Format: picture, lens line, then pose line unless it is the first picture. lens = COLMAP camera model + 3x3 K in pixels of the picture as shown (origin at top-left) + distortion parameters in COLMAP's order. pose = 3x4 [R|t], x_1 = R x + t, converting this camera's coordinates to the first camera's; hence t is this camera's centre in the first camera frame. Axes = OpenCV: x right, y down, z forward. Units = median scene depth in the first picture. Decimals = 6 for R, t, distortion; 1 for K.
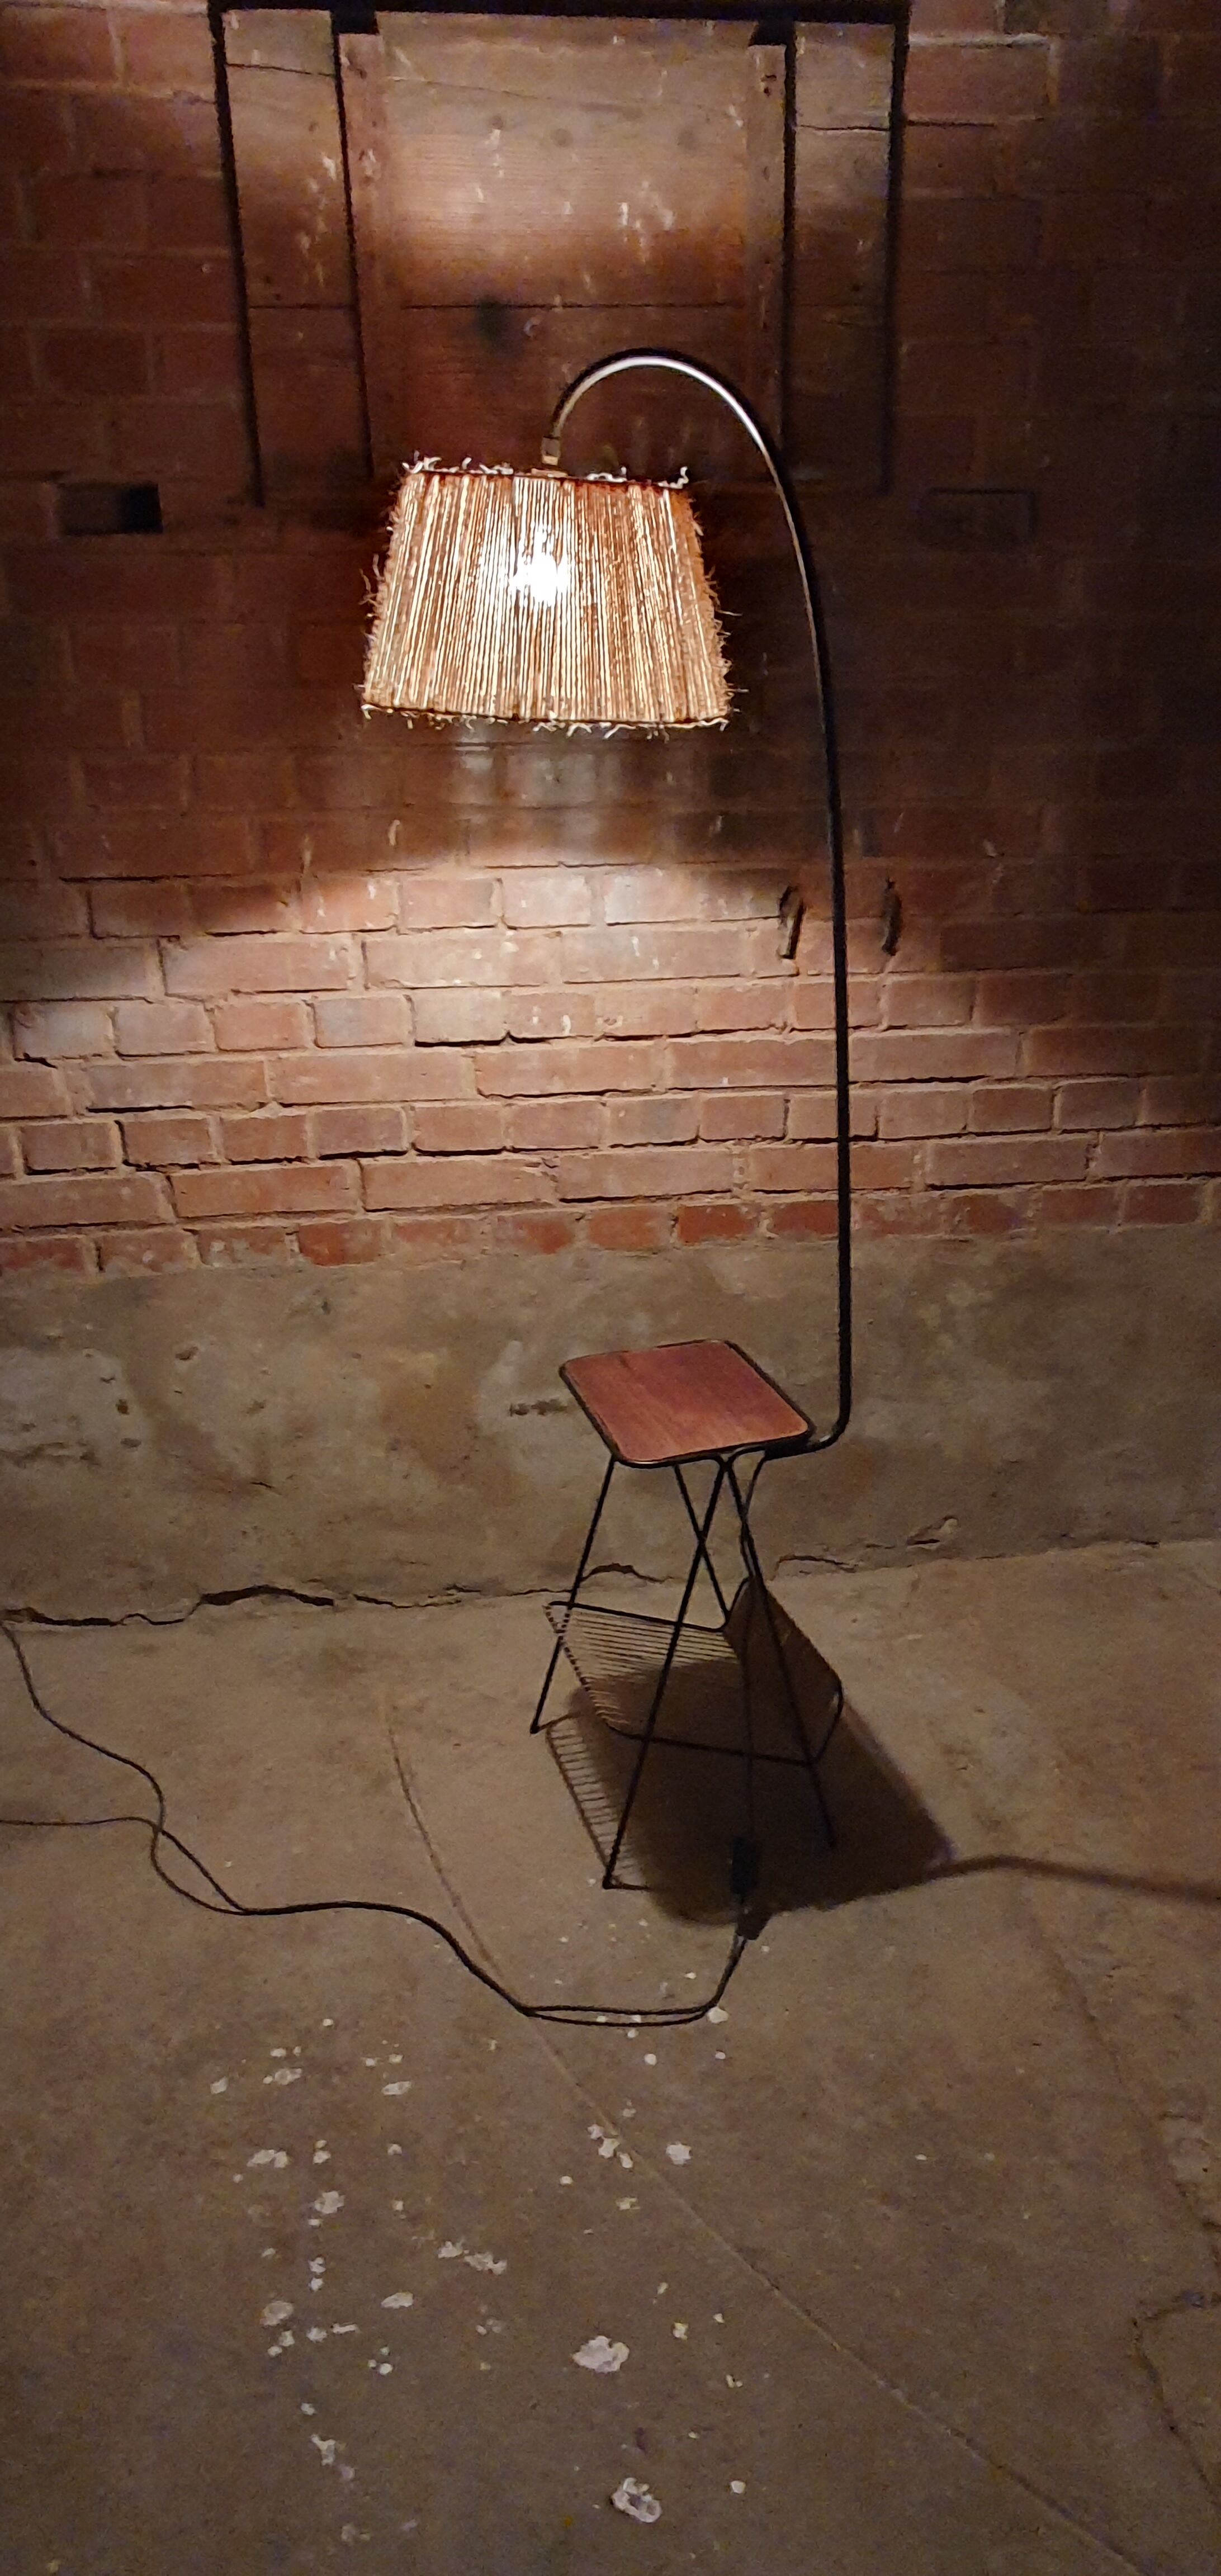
lens RADIAL K [[1549.3, 0, 595.8], [0, 1549.3, 1285.8], [0, 0, 1]] dist [0.013737, -0.001640]
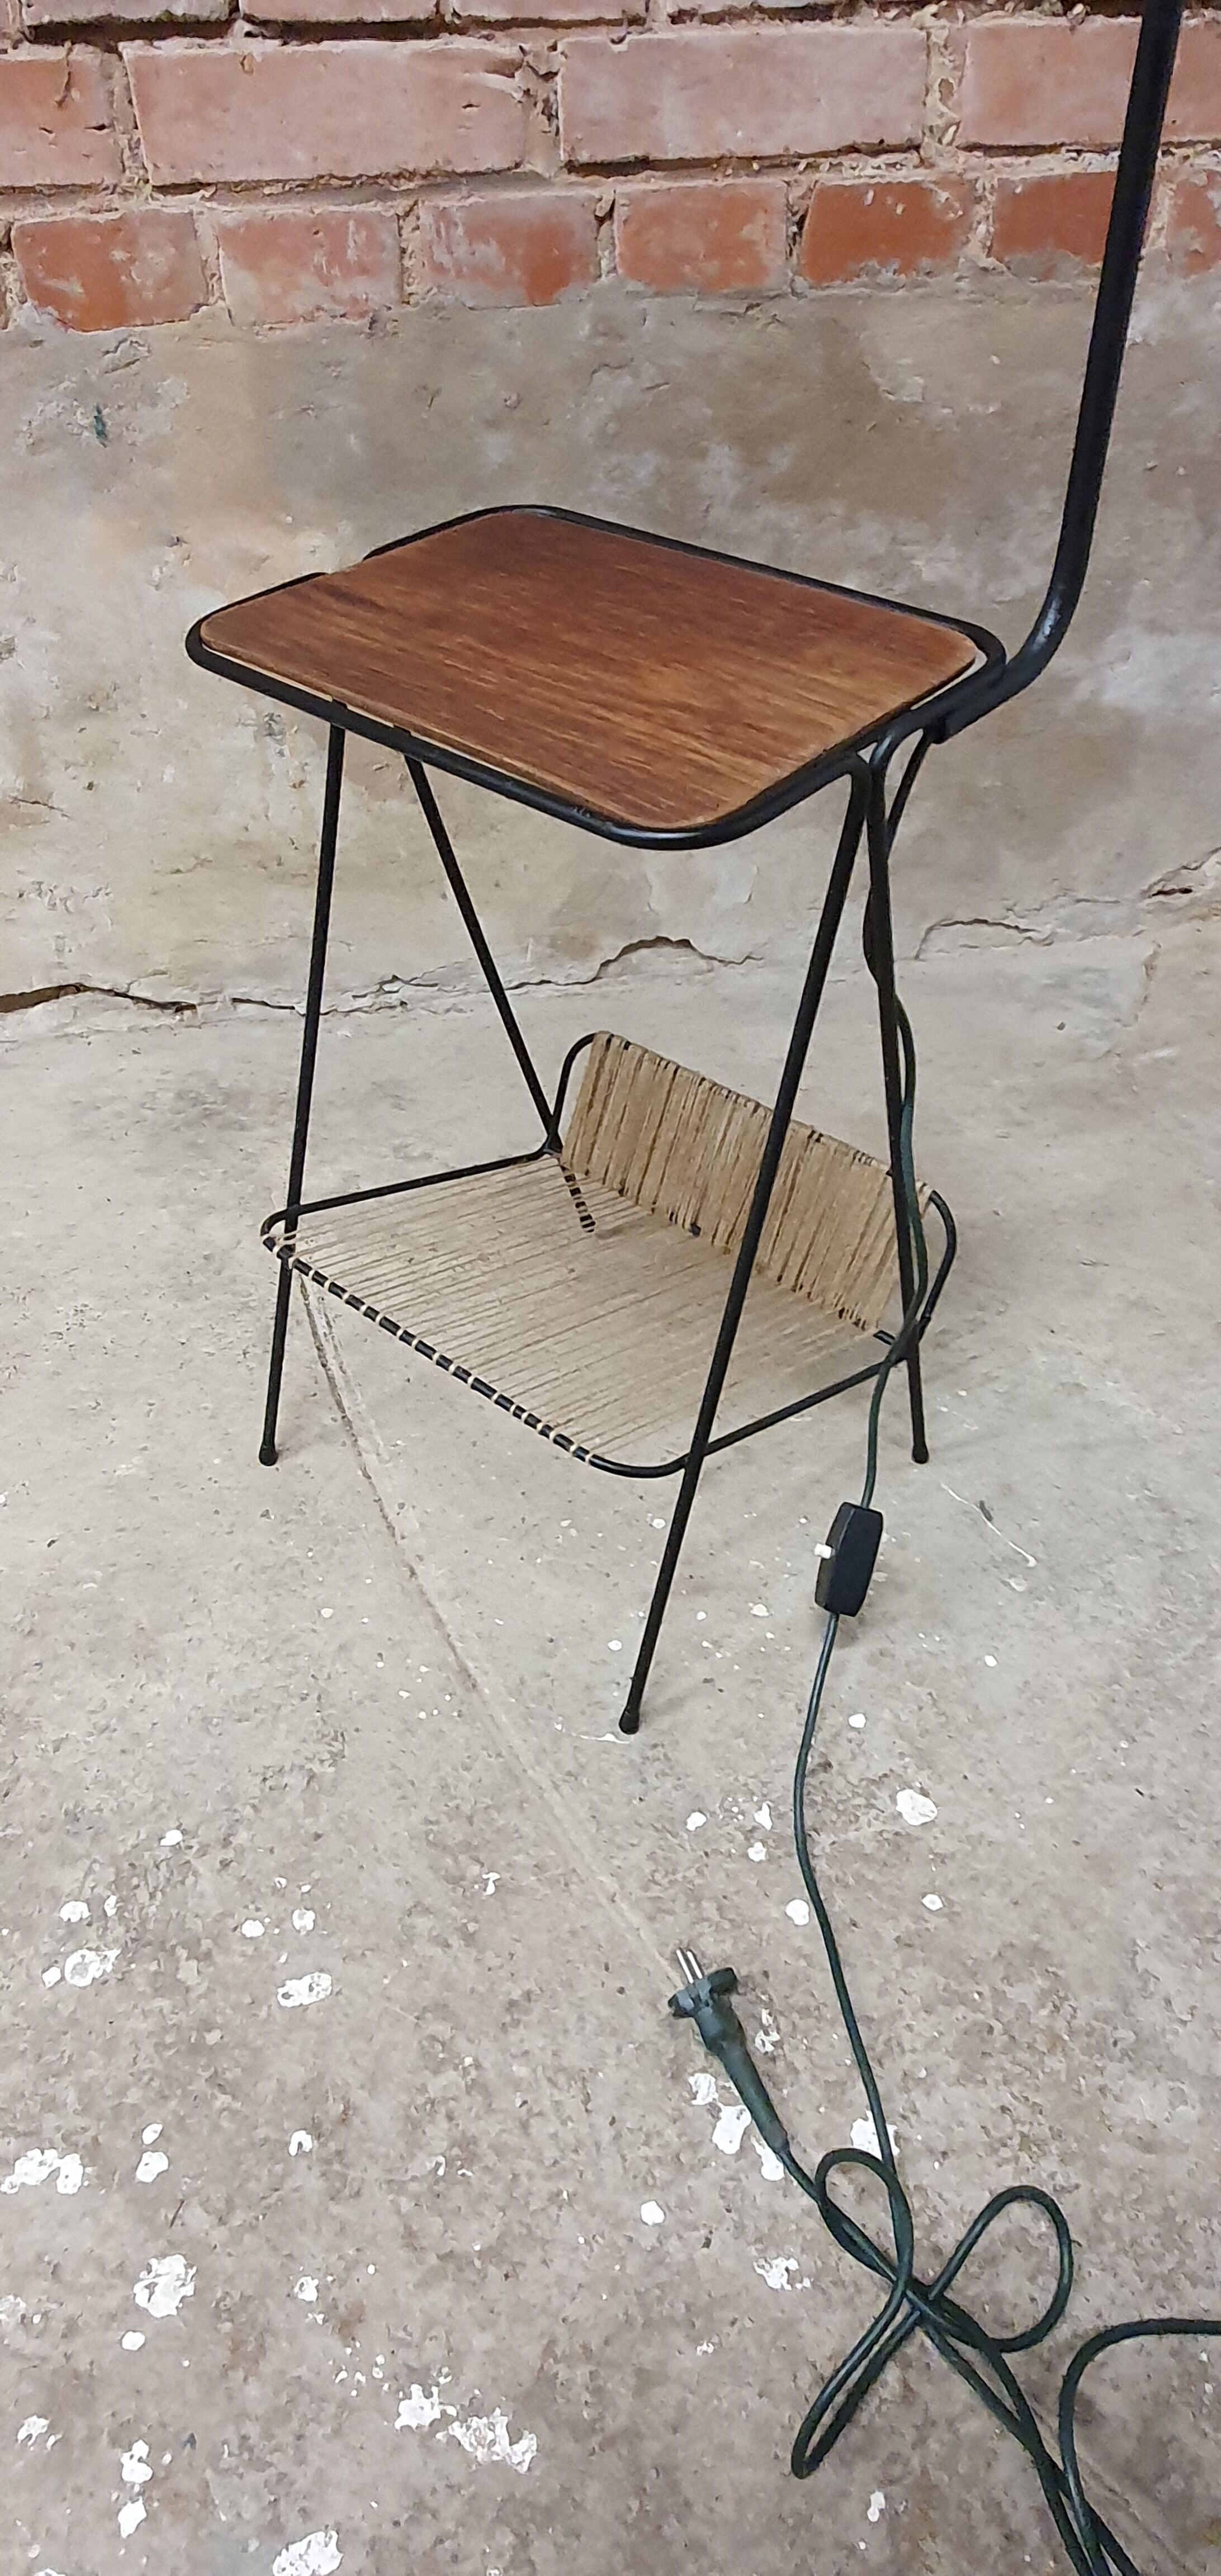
lens RADIAL K [[1549.3, 0, 596.9], [0, 1549.3, 1280.2], [0, 0, 1]] dist [0.013737, -0.001640]
pose [[0.999783, -0.017224, 0.011697, -0.024650], [0.011288, 0.920501, 0.390576, 0.074393], [-0.017495, -0.390360, 0.920496, 0.440099]]
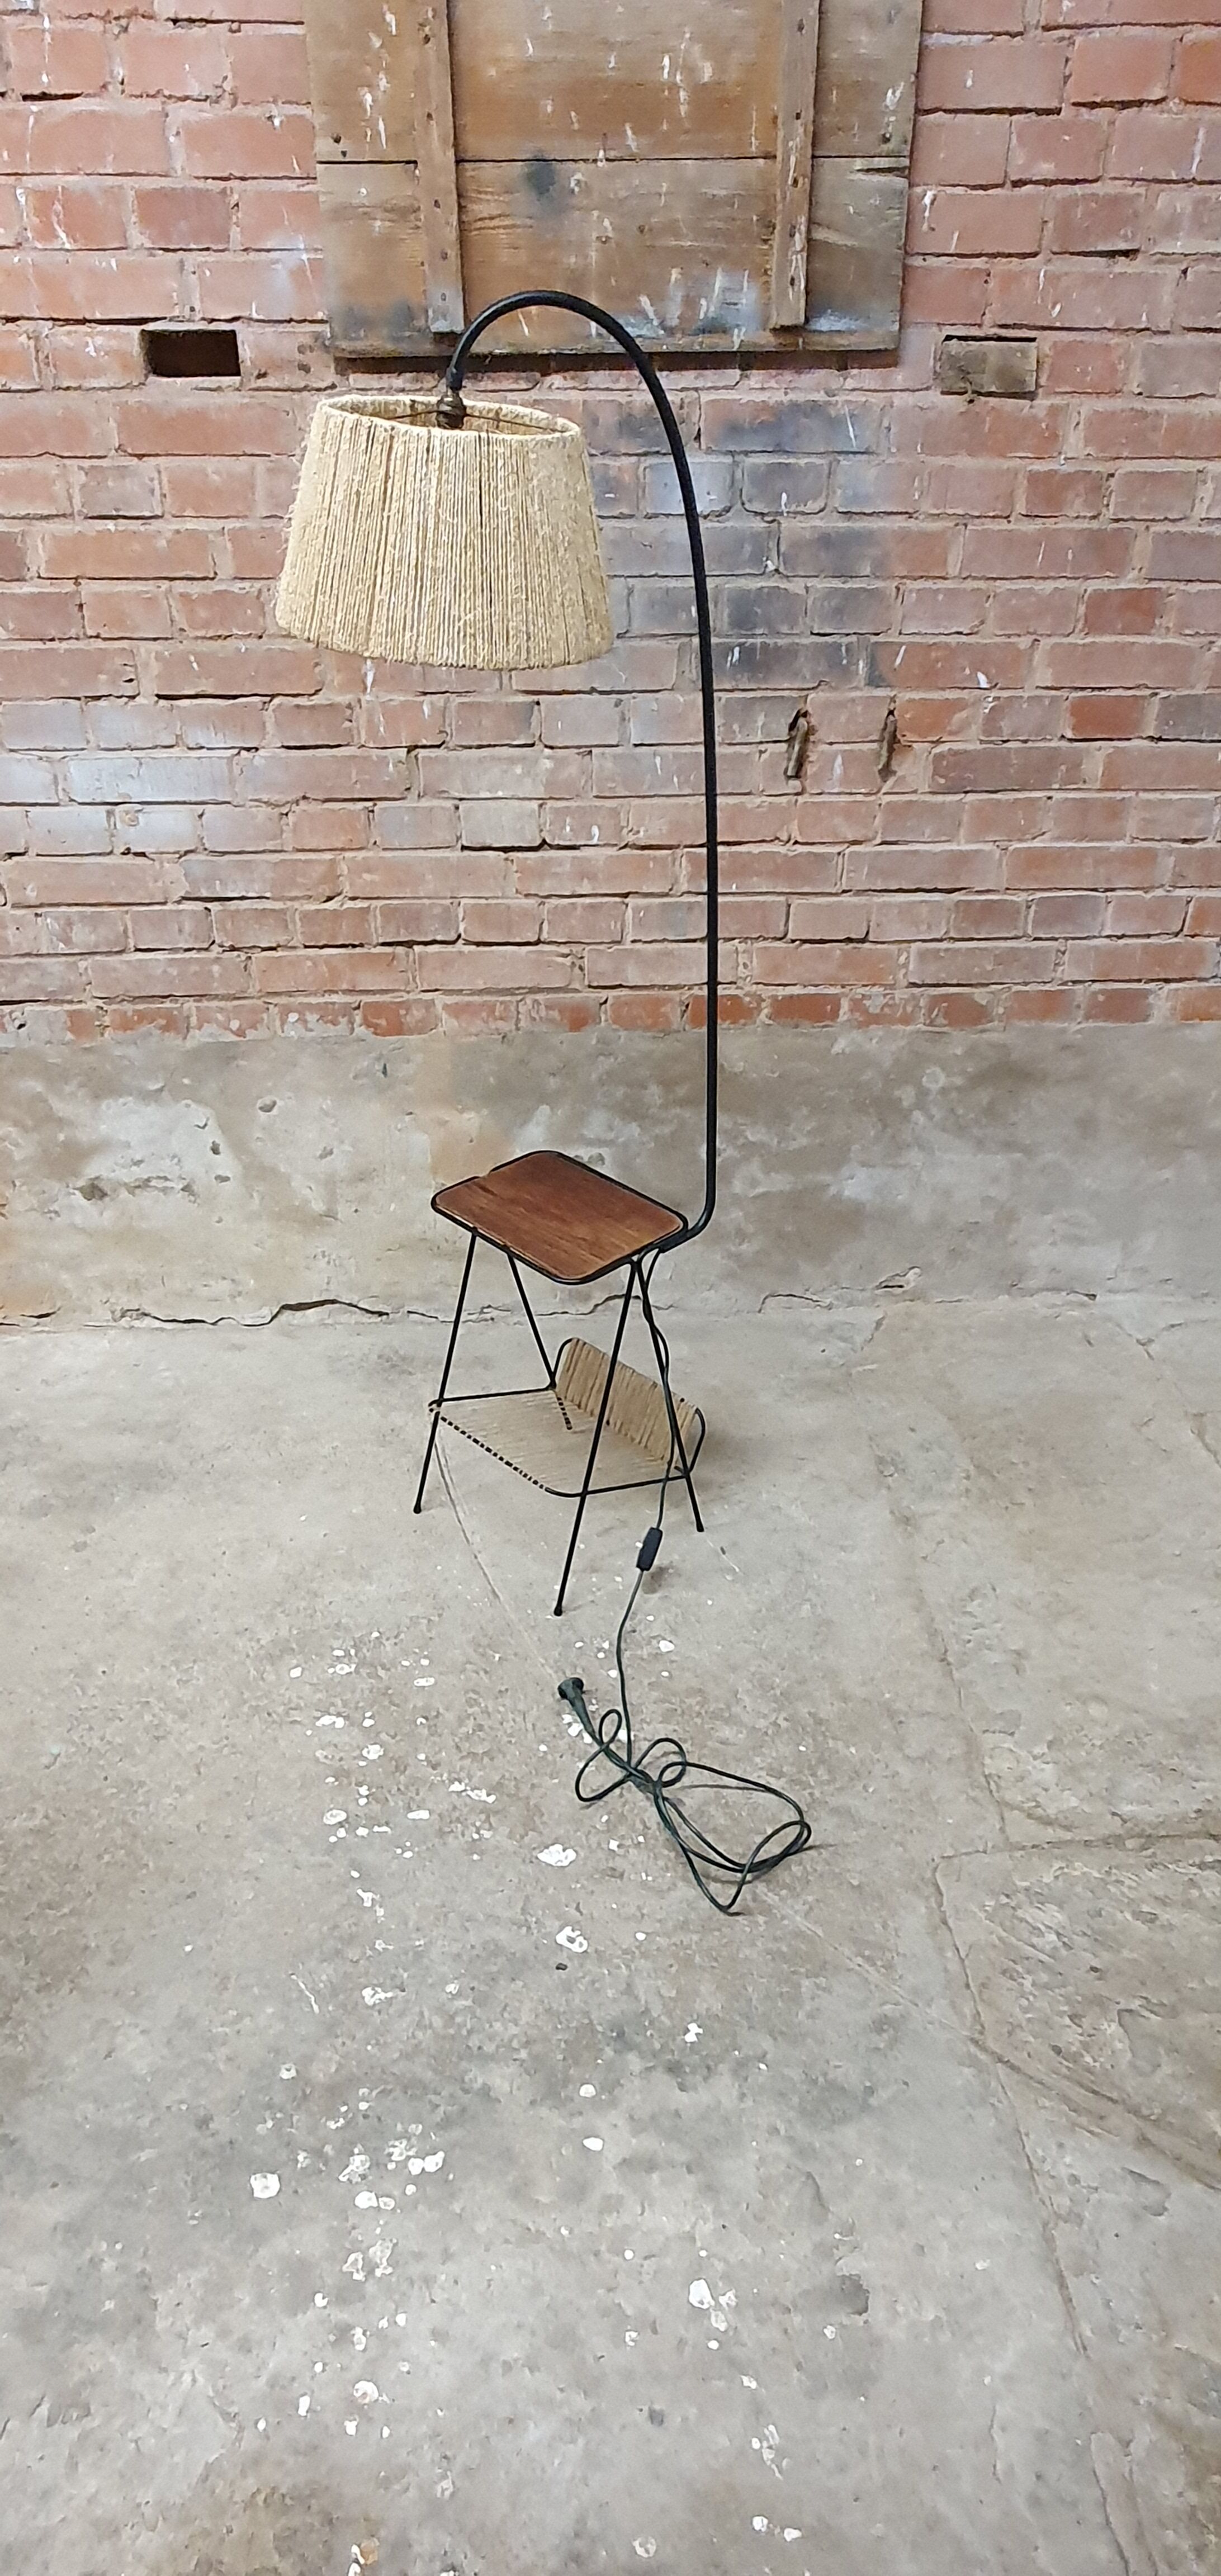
lens RADIAL K [[1549.3, 0, 596.9], [0, 1549.3, 1280.7], [0, 0, 1]] dist [0.013737, -0.001640]
pose [[0.997981, 0.045116, -0.044705, 0.047724], [-0.035329, 0.979248, 0.199564, -0.073666], [0.052781, -0.197581, 0.978865, -0.178539]]
